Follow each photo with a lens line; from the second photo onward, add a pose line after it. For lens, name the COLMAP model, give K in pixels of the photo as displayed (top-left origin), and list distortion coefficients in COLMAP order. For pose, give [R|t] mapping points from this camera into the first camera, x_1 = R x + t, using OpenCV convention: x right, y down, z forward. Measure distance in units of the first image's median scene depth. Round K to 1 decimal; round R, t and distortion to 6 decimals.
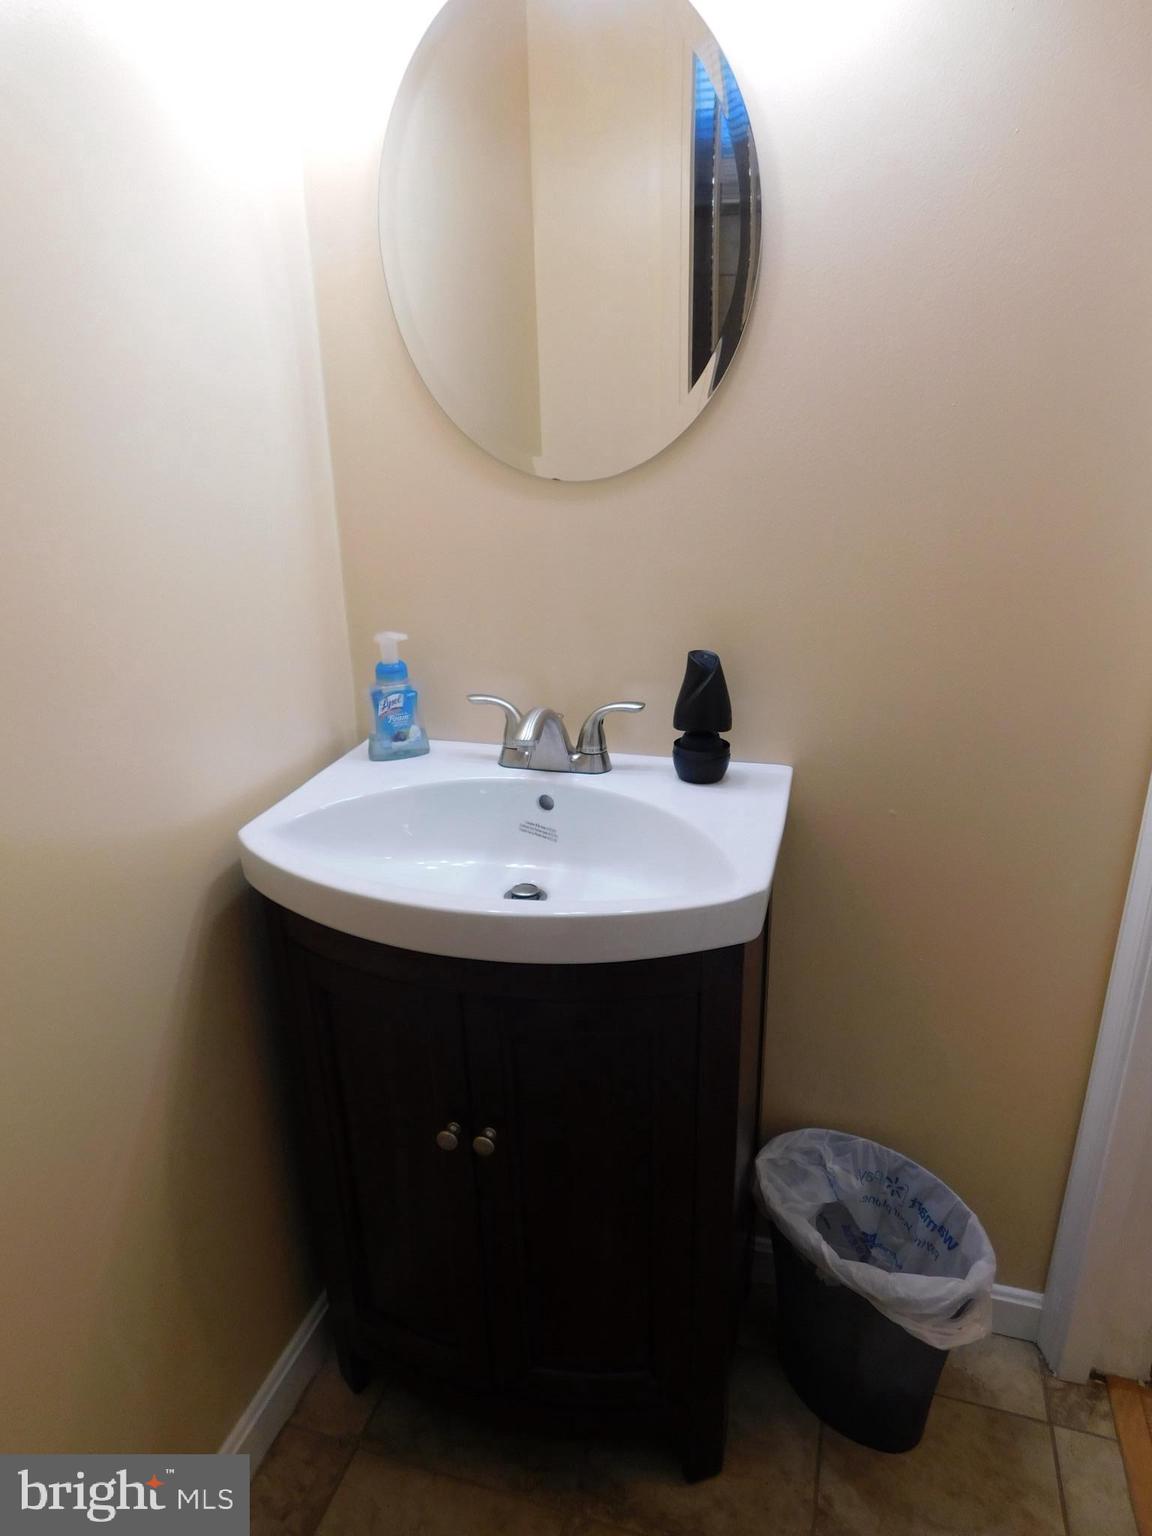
lens RADIAL K [[1011.8, 0, 573.7], [0, 1011.8, 759.0], [0, 0, 1]] dist [-0.072271, 0.060579]
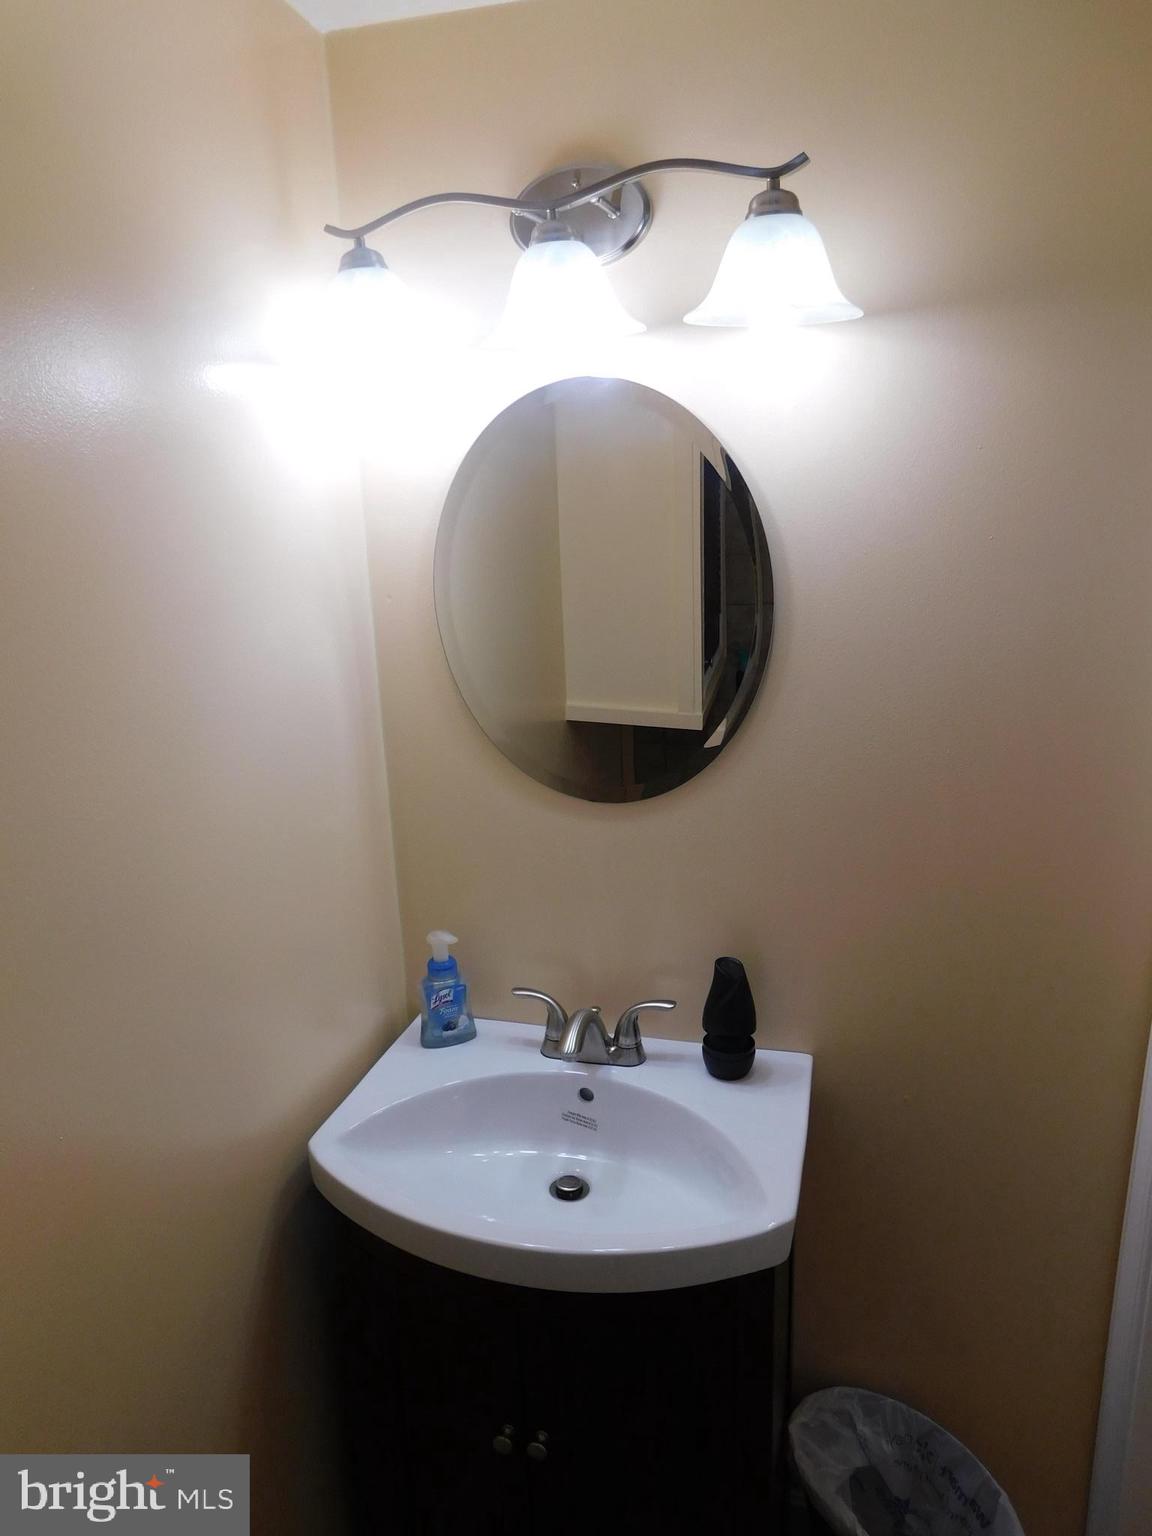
lens RADIAL K [[1011.8, 0, 575.6], [0, 1011.8, 766.1], [0, 0, 1]] dist [-0.072271, 0.060579]
pose [[0.999898, -0.012101, -0.007529, -0.025772], [0.011263, 0.994645, -0.102734, -0.191162], [0.008732, 0.102639, 0.994680, -0.106939]]
